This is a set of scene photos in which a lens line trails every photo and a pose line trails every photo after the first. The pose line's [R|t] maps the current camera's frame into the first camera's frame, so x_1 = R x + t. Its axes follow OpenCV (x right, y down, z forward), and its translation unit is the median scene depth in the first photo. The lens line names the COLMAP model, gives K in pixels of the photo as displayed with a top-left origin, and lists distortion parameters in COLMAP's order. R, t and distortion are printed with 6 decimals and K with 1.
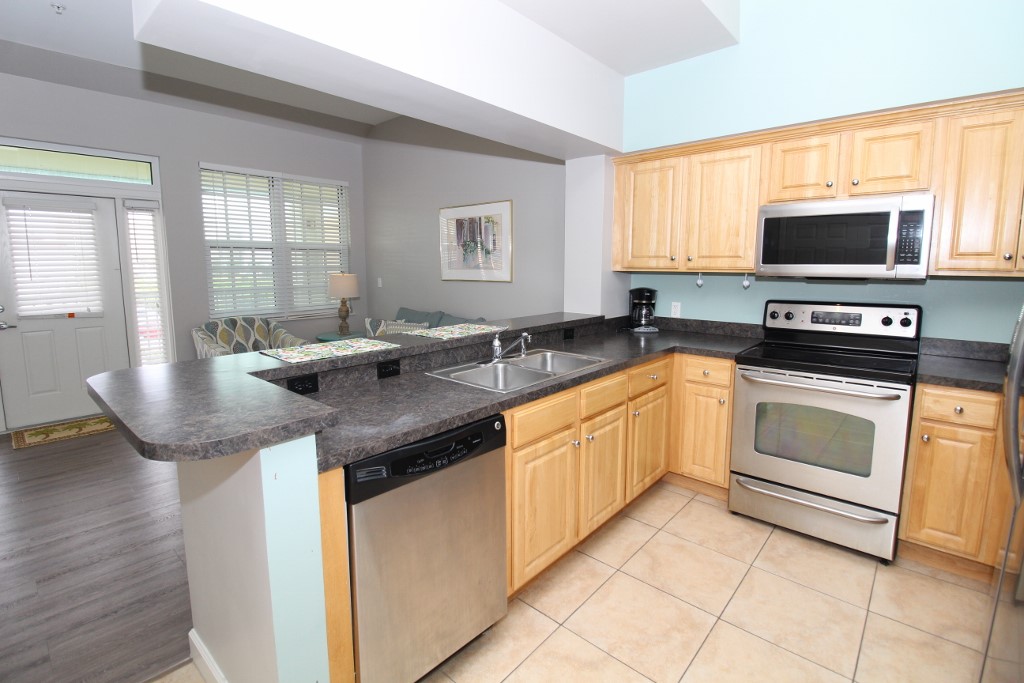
lens RADIAL K [[474.2, 0, 510.1], [0, 474.2, 323.1], [0, 0, 1]] dist [0.001322, -0.012913]
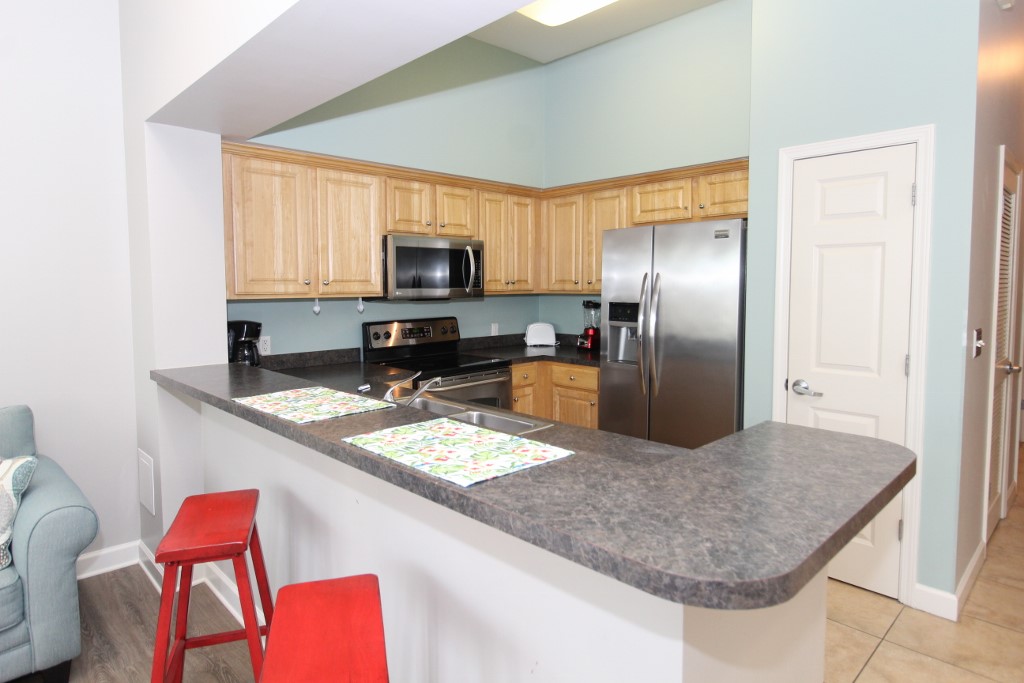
lens RADIAL K [[586.4, 0, 510.6], [0, 586.4, 320.9], [0, 0, 1]] dist [0.005217, -0.010953]
pose [[0.071713, -0.062165, 0.995486, -0.494059], [0.127274, 0.990467, 0.052683, -0.055810], [-0.989272, 0.122922, 0.078941, 0.408290]]
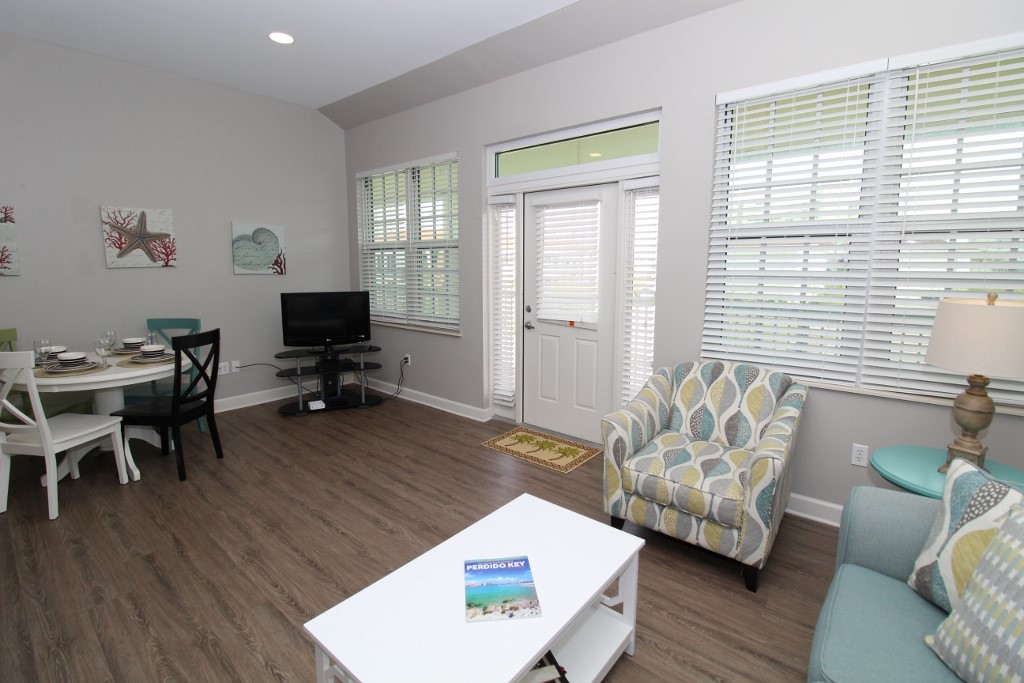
lens RADIAL K [[471.8, 0, 508.7], [0, 471.8, 323.4], [0, 0, 1]] dist [0.001234, -0.013929]
pose [[0.025991, 0.124073, -0.991933, -0.047471], [-0.125085, 0.984873, 0.119912, -0.106058], [0.991806, 0.120959, 0.041118, 0.820722]]
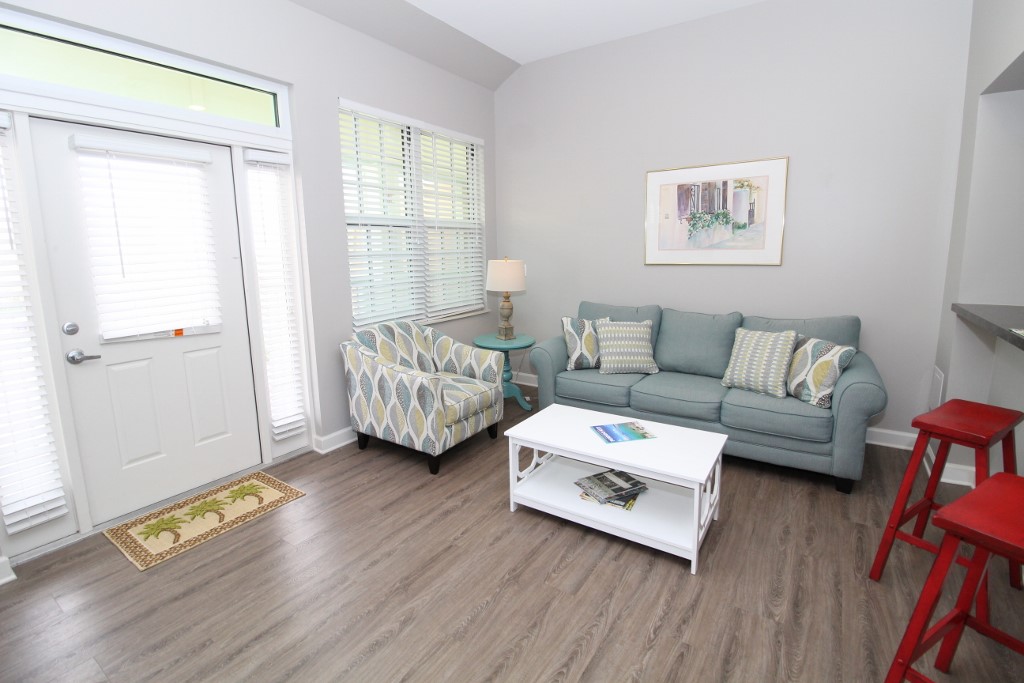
lens RADIAL K [[474.2, 0, 510.1], [0, 474.2, 323.1], [0, 0, 1]] dist [0.001322, -0.012913]
pose [[0.990613, -0.037583, 0.131425, -0.563533], [0.033574, 0.998905, 0.032592, -0.033580], [-0.132506, -0.027874, 0.990790, 0.306751]]
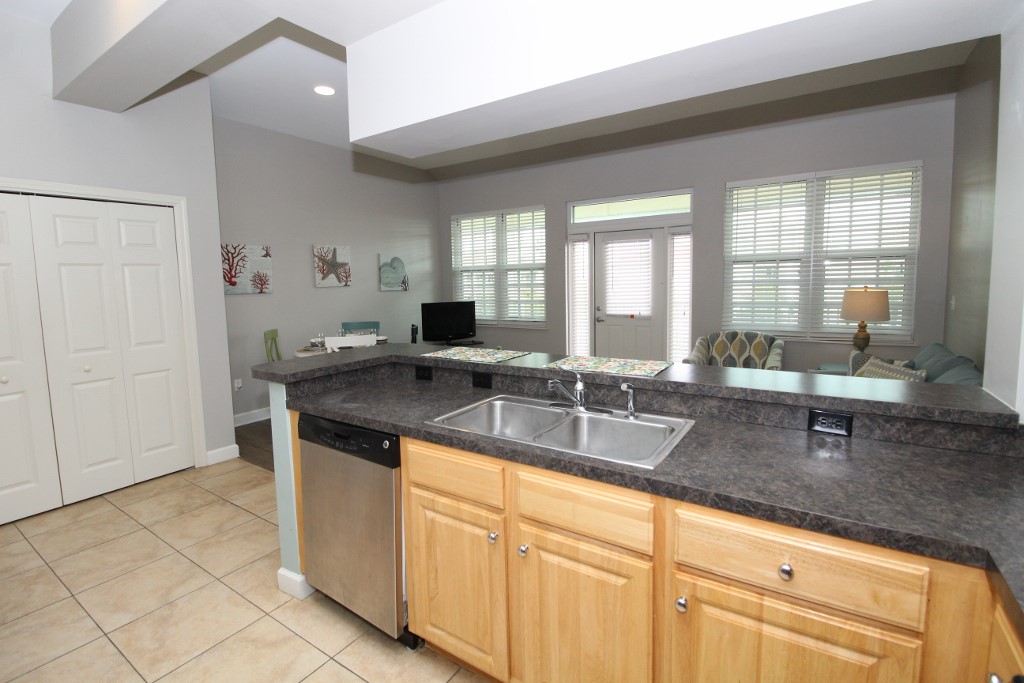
lens RADIAL K [[474.2, 0, 510.1], [0, 474.2, 323.1], [0, 0, 1]] dist [0.001322, -0.012913]
pose [[0.140681, 0.084454, -0.986446, 0.391418], [-0.102990, 0.992198, 0.070258, -0.056294], [0.984684, 0.091710, 0.148281, 0.425065]]
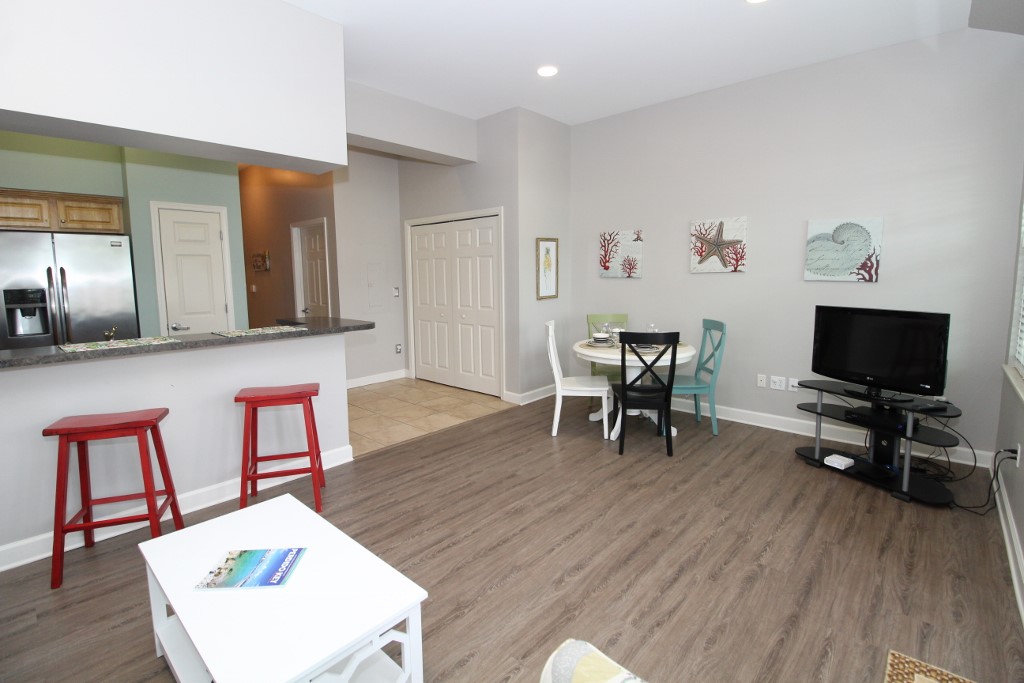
lens RADIAL K [[471.8, 0, 508.7], [0, 471.8, 323.4], [0, 0, 1]] dist [0.001234, -0.013929]
pose [[-0.999901, 0.006898, 0.012230, -0.562896], [0.009527, 0.973124, 0.230084, -0.146399], [-0.010314, 0.230178, -0.973094, 1.161225]]
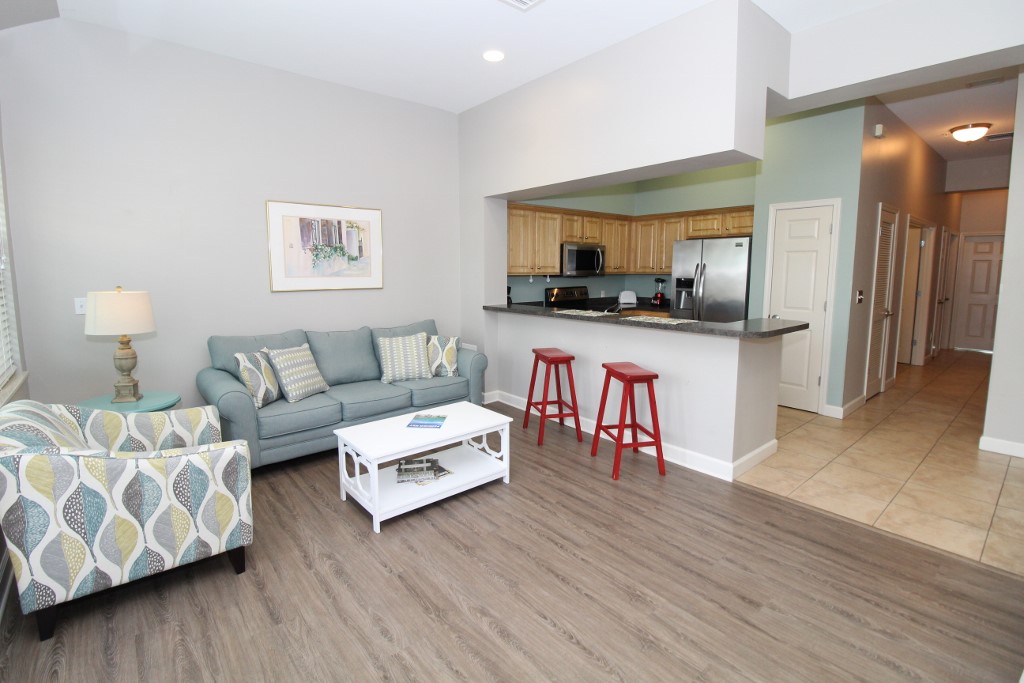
lens RADIAL K [[471.8, 0, 508.7], [0, 471.8, 323.4], [0, 0, 1]] dist [0.001234, -0.013929]
pose [[0.143892, -0.113077, 0.983112, -1.029206], [0.122065, 0.987892, 0.095761, -0.079646], [-0.982036, 0.106224, 0.155952, 0.602770]]
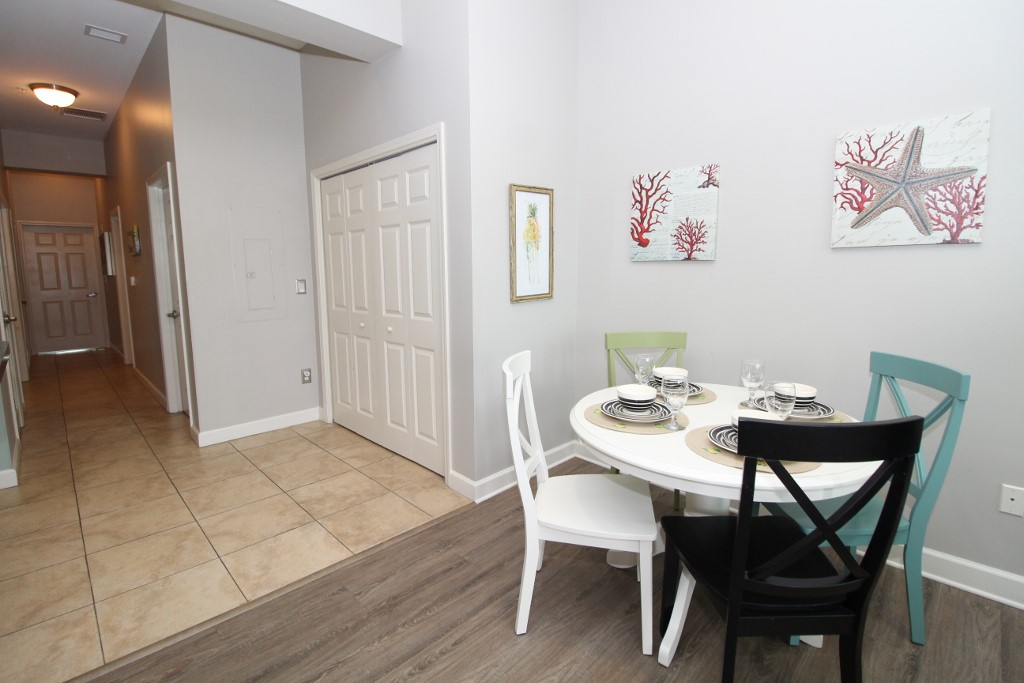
lens RADIAL K [[471.8, 0, 508.7], [0, 471.8, 323.4], [0, 0, 1]] dist [0.001234, -0.013929]
pose [[-0.998242, -0.001318, 0.059260, -0.655094], [0.013034, 0.970403, 0.241141, -0.054549], [-0.057824, 0.241489, -0.968679, 0.605462]]
